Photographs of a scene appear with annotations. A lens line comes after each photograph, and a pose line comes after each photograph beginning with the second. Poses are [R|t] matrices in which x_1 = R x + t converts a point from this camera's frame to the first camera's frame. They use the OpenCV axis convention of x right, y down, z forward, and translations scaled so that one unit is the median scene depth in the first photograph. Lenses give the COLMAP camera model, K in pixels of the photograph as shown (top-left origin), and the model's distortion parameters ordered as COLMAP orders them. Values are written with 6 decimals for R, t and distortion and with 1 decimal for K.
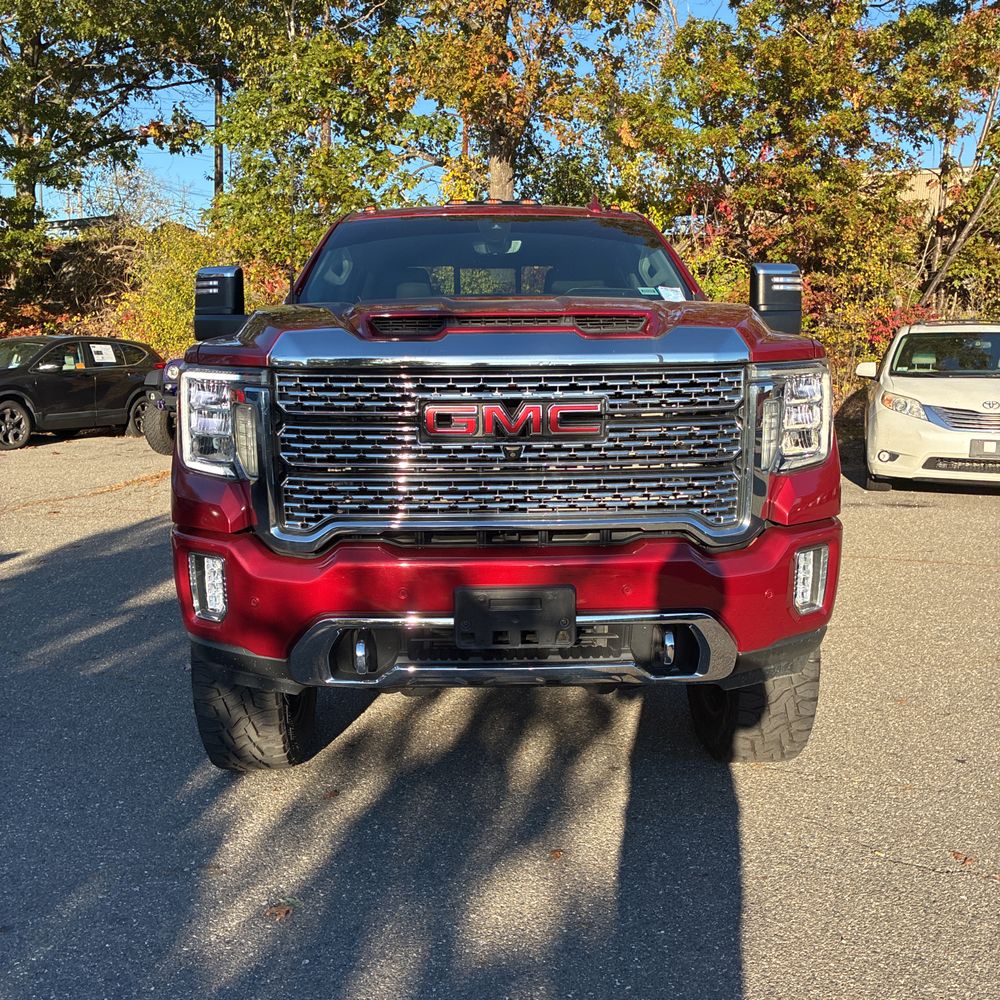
lens RADIAL K [[987.0, 0, 492.3], [0, 987.0, 523.4], [0, 0, 1]] dist [0.046148, -0.053150]
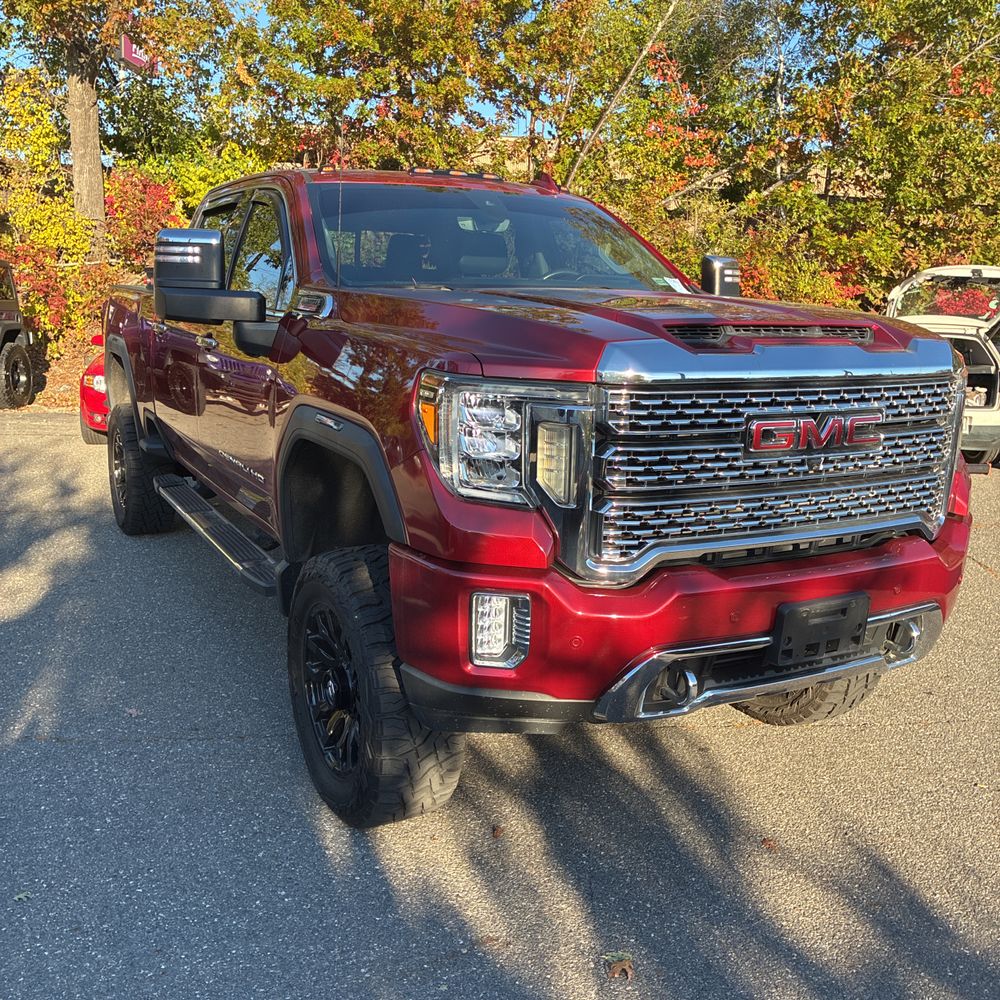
lens RADIAL K [[987.0, 0, 492.3], [0, 987.0, 523.4], [0, 0, 1]] dist [0.046148, -0.053150]
pose [[0.894080, -0.072832, 0.441946, -0.101115], [0.049651, 0.996726, 0.063813, -0.013083], [-0.445146, -0.035111, 0.894769, 0.033974]]
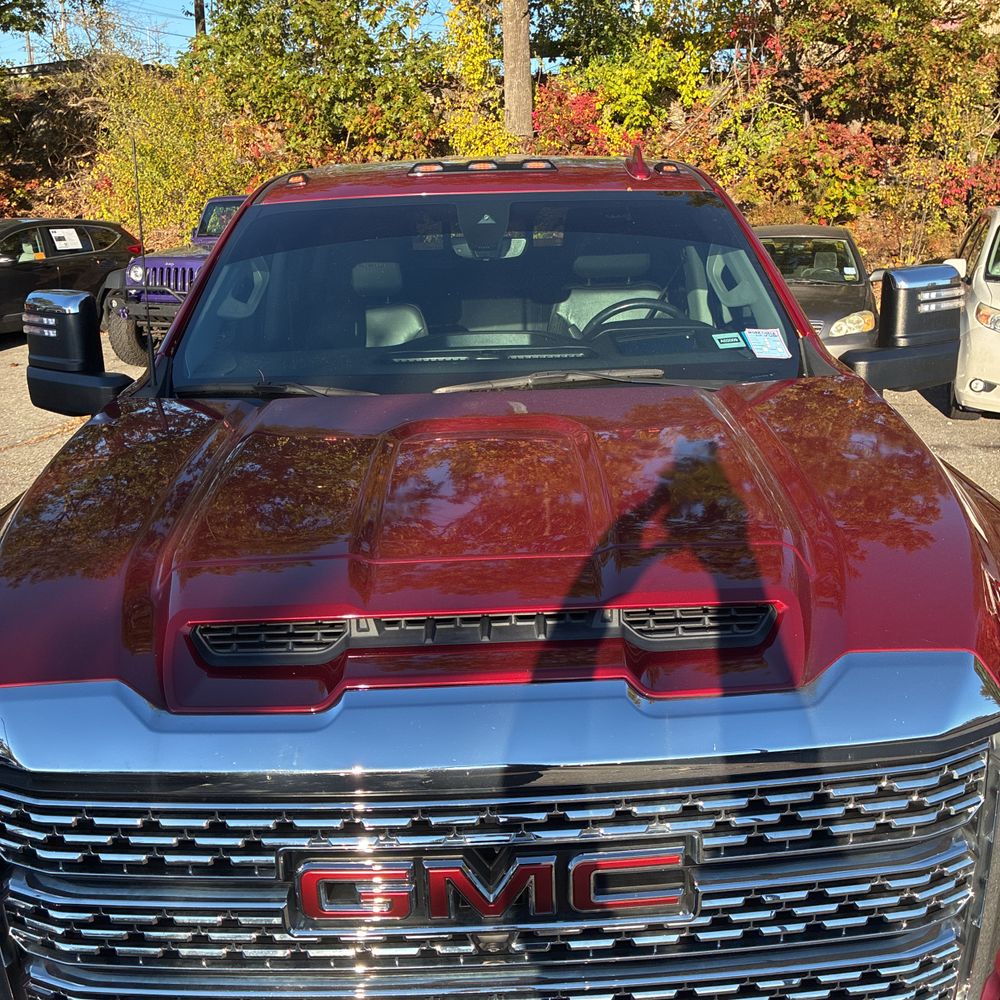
lens RADIAL K [[999.9, 0, 500.0], [0, 999.9, 500.0], [0, 0, 1]] dist [0.052812, -0.040451]
pose [[0.999747, -0.015015, -0.016777, 0.004948], [0.017083, 0.991253, 0.130867, -0.047893], [0.014665, -0.131121, 0.991258, 0.078006]]
